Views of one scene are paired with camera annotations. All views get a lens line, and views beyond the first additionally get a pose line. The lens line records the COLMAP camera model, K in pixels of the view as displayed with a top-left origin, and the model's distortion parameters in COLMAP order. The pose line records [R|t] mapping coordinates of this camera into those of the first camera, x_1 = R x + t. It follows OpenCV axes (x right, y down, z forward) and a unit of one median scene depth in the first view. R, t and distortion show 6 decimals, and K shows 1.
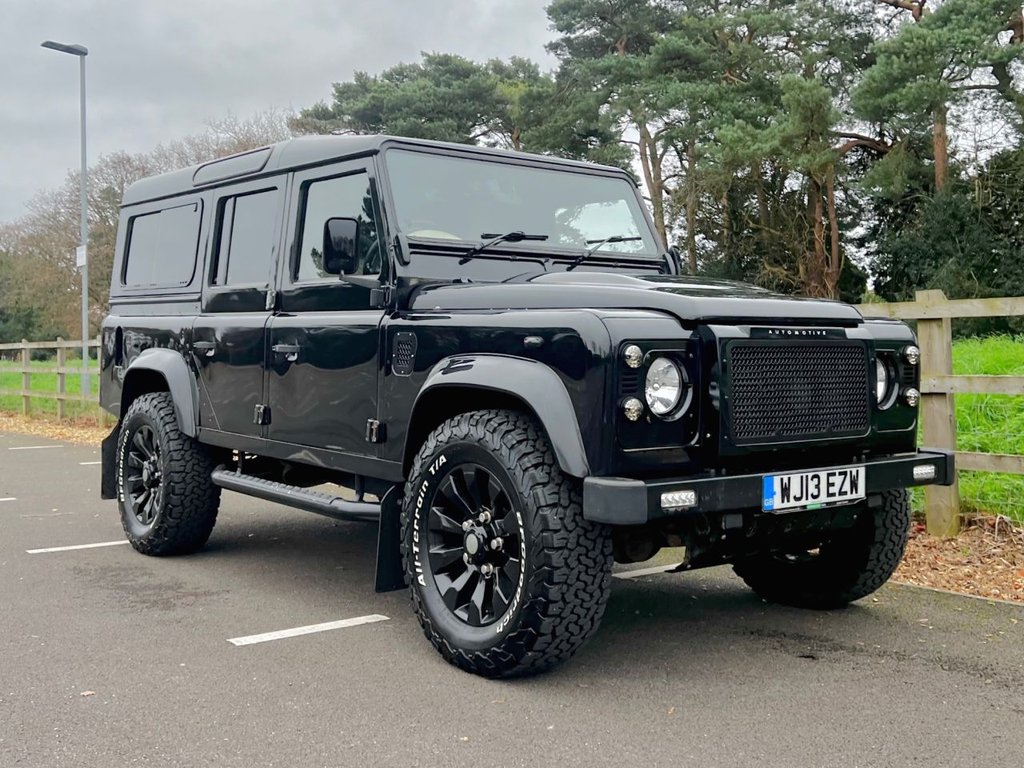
lens RADIAL K [[1132.5, 0, 503.1], [0, 1132.5, 293.9], [0, 0, 1]] dist [0.077359, -0.143621]
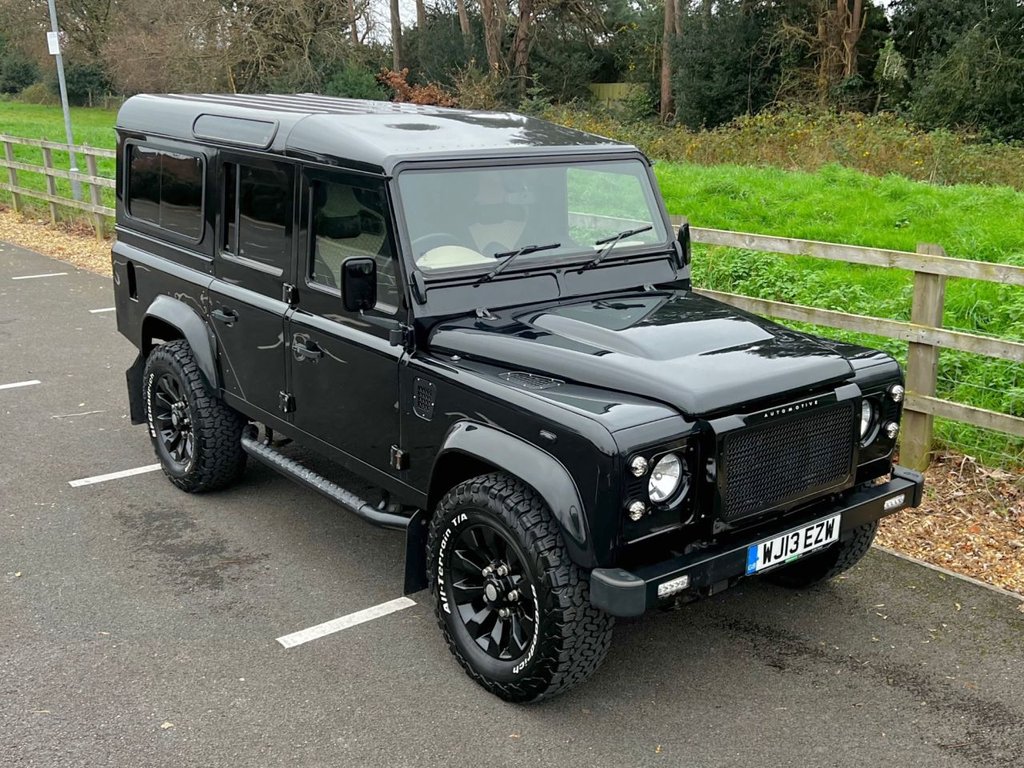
lens RADIAL K [[1139.2, 0, 535.8], [0, 1139.2, 422.1], [0, 0, 1]] dist [0.115809, -0.249333]
pose [[0.999545, 0.000447, 0.030173, -0.016752], [-0.010650, 0.940771, 0.338875, -0.321166], [-0.028234, -0.339042, 0.940347, -0.021731]]
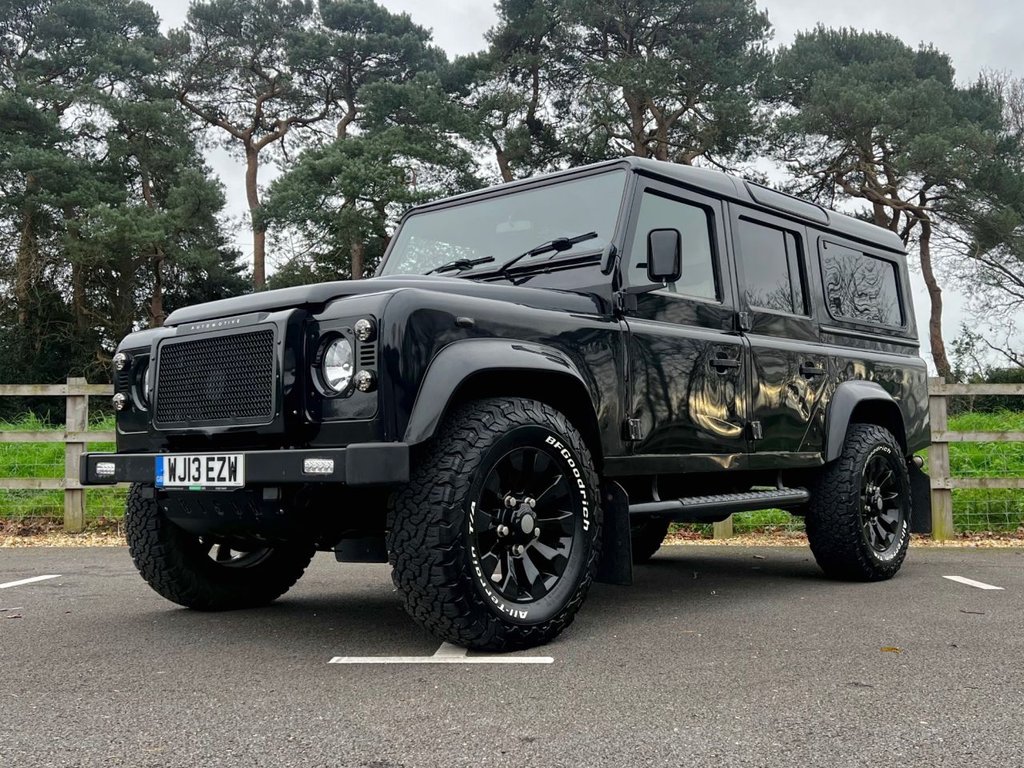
lens RADIAL K [[1075.3, 0, 552.1], [0, 1075.3, 335.7], [0, 0, 1]] dist [0.093371, -0.157316]
pose [[0.211598, -0.117688, -0.970245, 1.300404], [0.055240, 0.992577, -0.108350, 0.170267], [0.975795, -0.030670, 0.216528, 1.088264]]
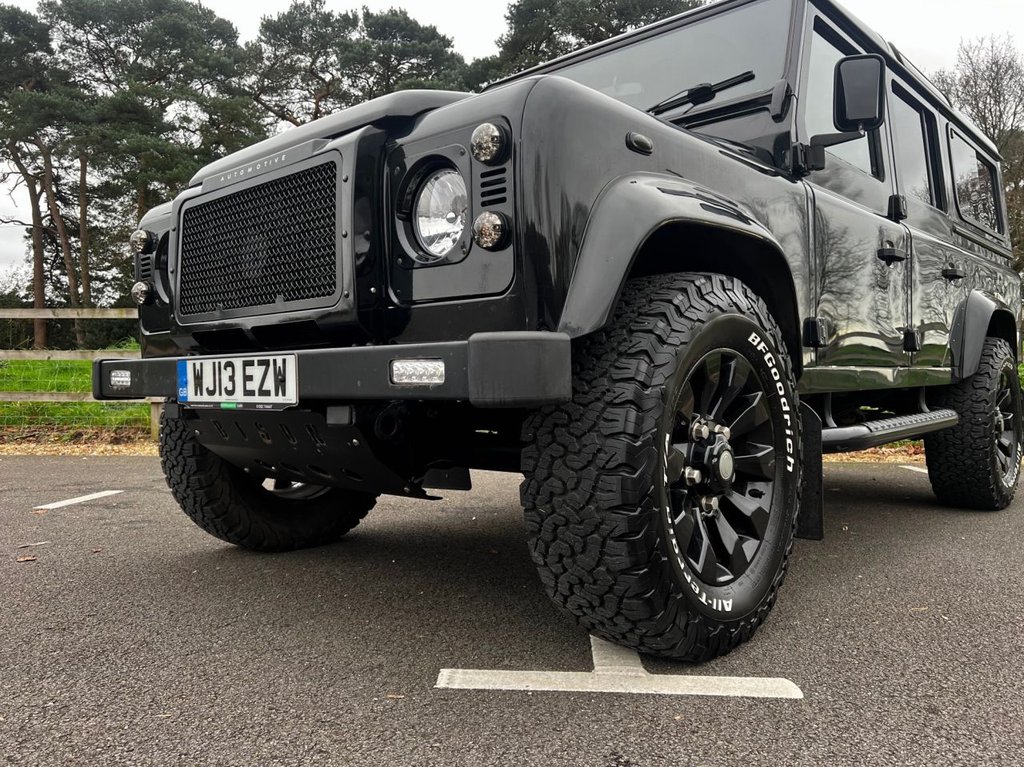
lens RADIAL K [[794.3, 0, 503.2], [0, 794.3, 369.0], [0, 0, 1]] dist [0.044676, -0.008757]
pose [[0.171398, -0.023159, -0.984930, 0.784578], [0.049415, 0.998667, -0.014883, 0.176043], [0.983962, -0.046119, 0.172314, 1.065113]]
